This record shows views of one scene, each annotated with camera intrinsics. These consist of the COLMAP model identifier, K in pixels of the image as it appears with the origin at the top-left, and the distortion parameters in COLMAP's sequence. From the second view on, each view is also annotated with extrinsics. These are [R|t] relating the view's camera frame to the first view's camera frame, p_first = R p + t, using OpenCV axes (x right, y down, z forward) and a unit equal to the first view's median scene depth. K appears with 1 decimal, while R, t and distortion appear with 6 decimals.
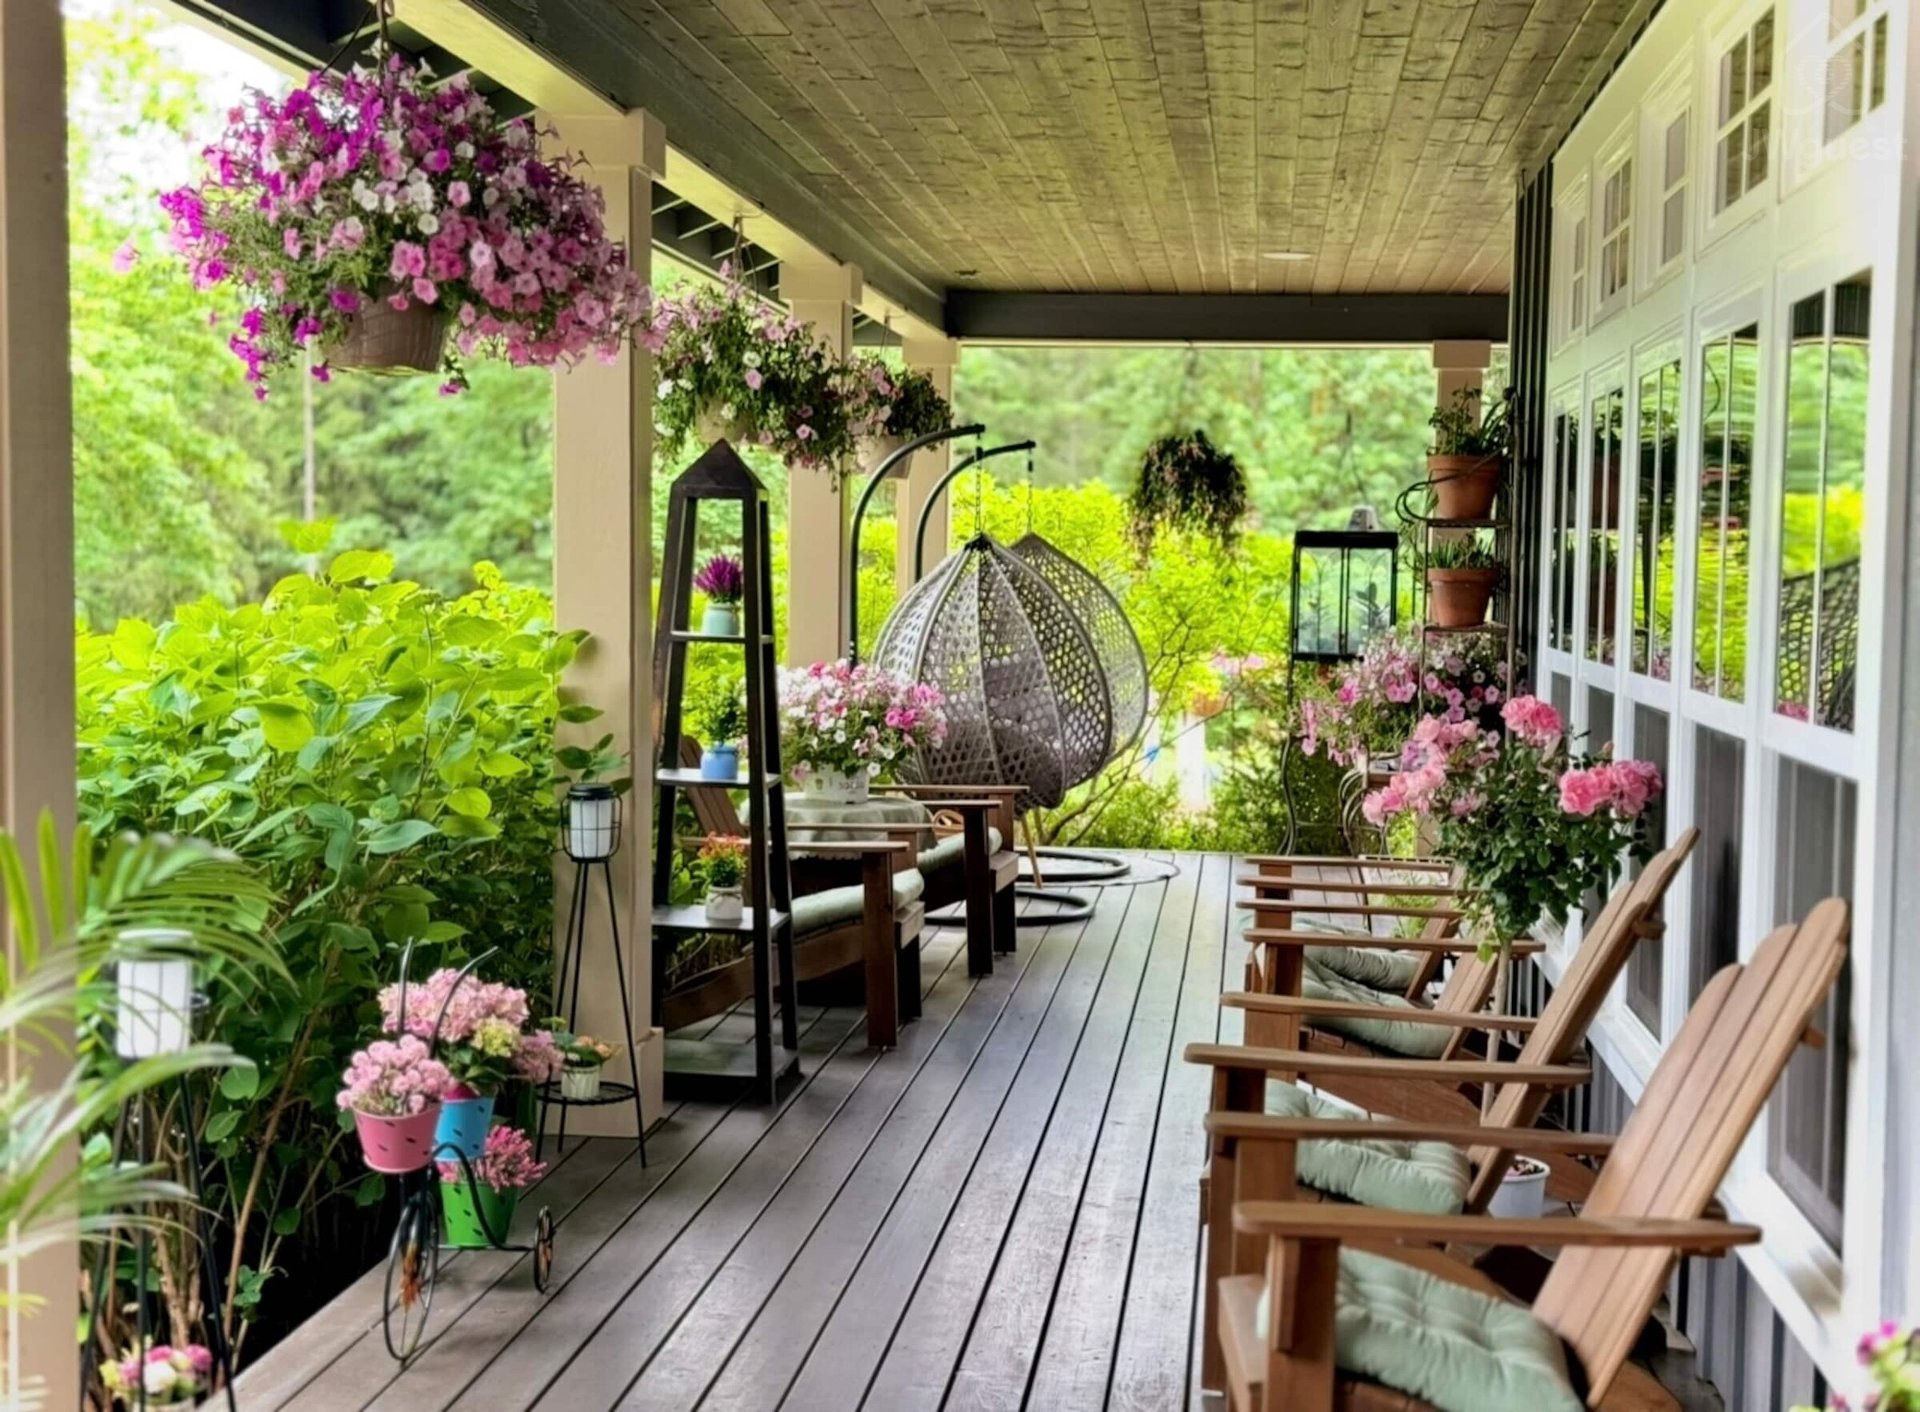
lens RADIAL K [[2665.5, 0, 960.0], [0, 2665.5, 706.0], [0, 0, 1]] dist [0.152491, -0.033251]
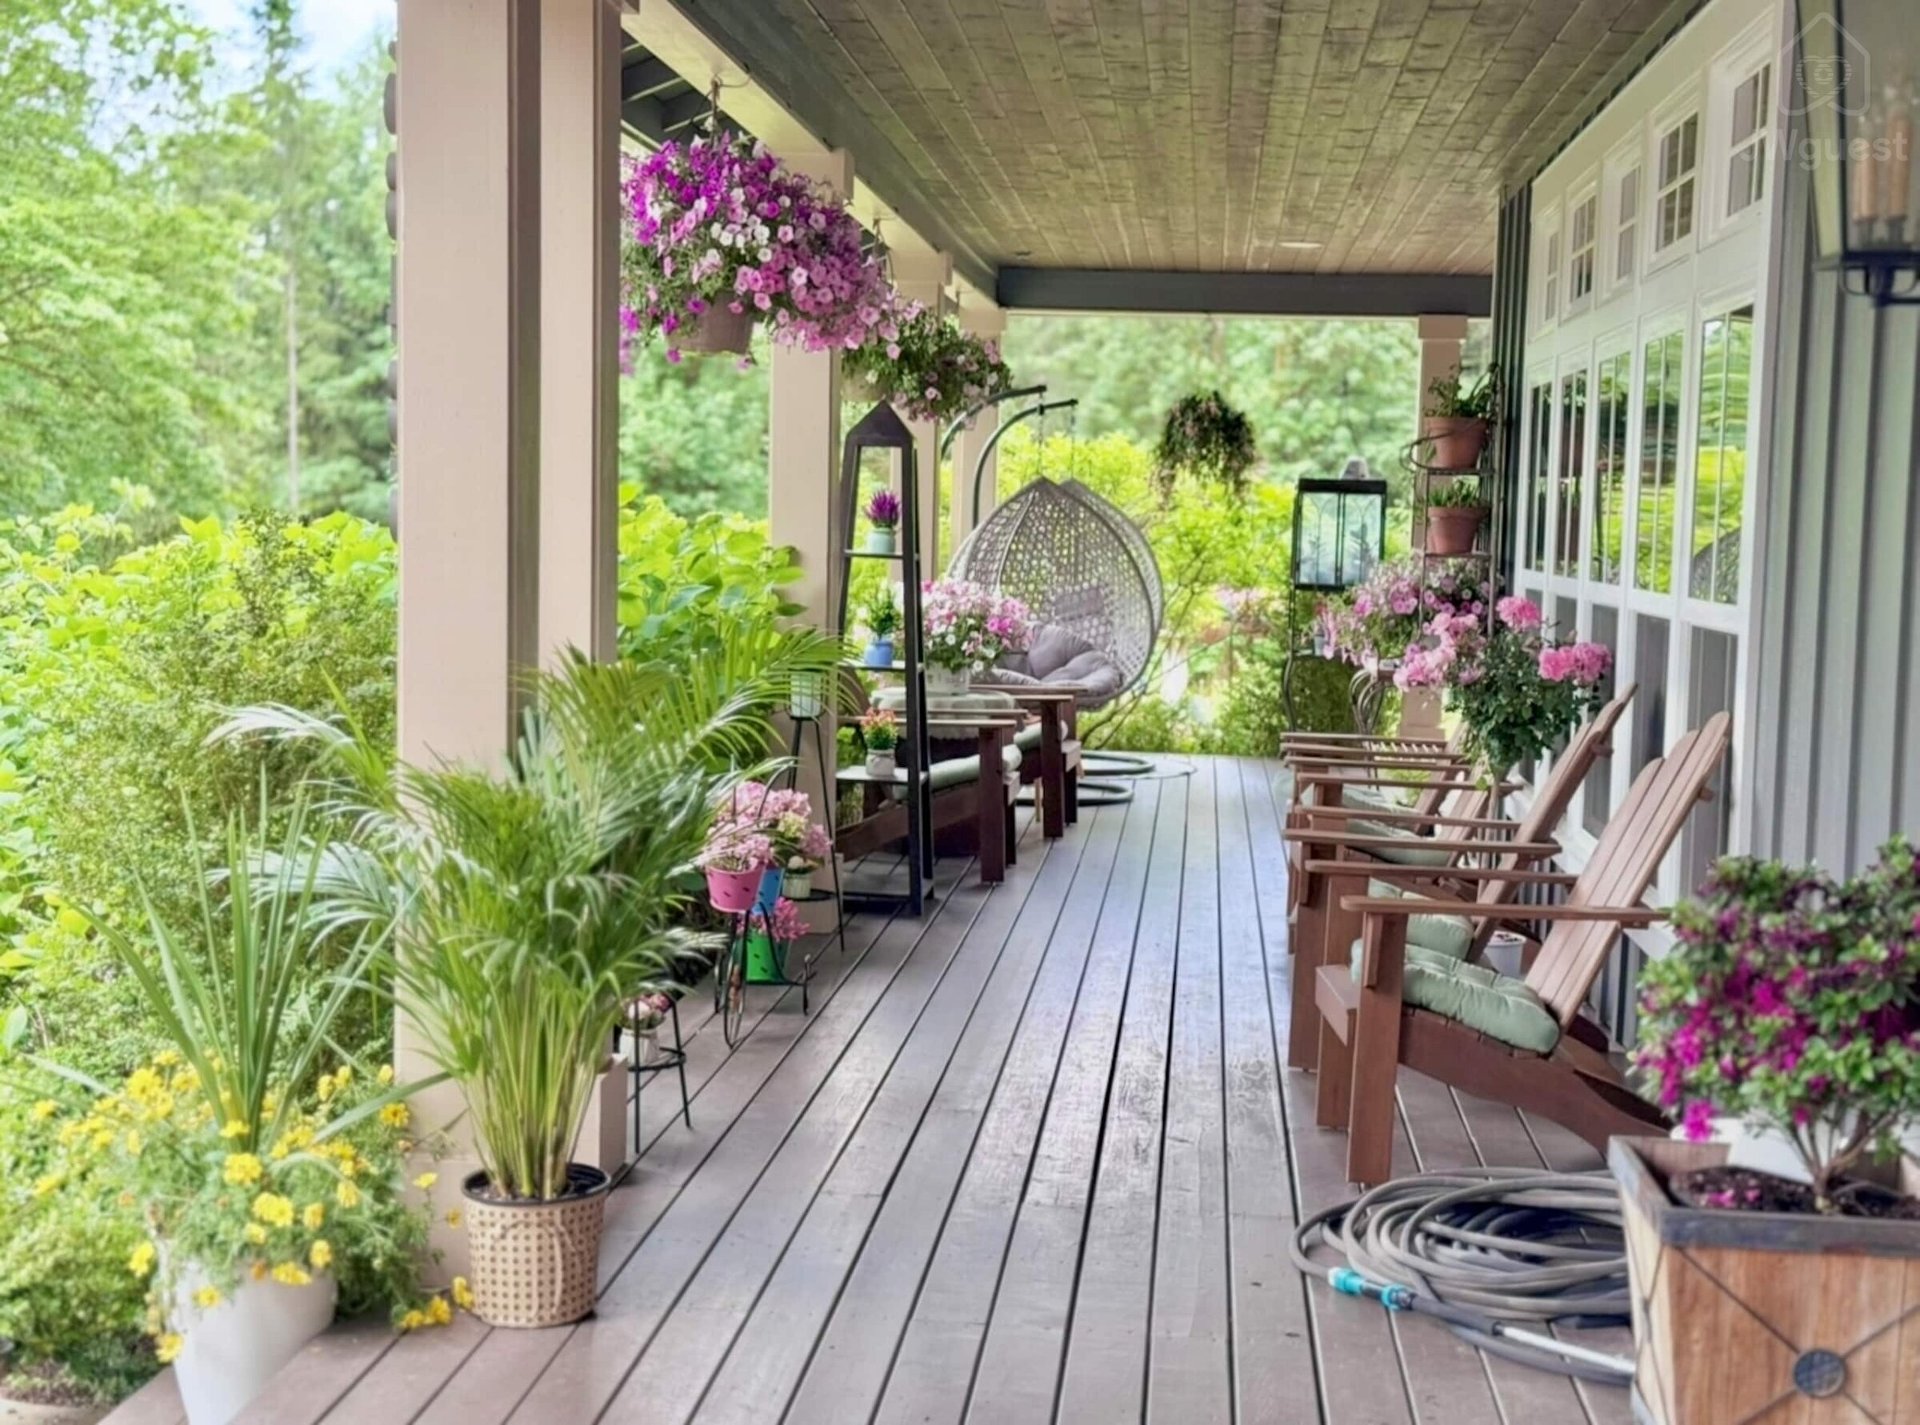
lens RADIAL K [[2646.4, 0, 960.0], [0, 2646.4, 712.5], [0, 0, 1]] dist [0.142534, 0.001529]
pose [[0.999807, 0.008138, 0.017899, -0.066171], [-0.008529, 0.999724, 0.021898, 0.019427], [-0.017716, -0.022047, 0.999600, -0.245156]]
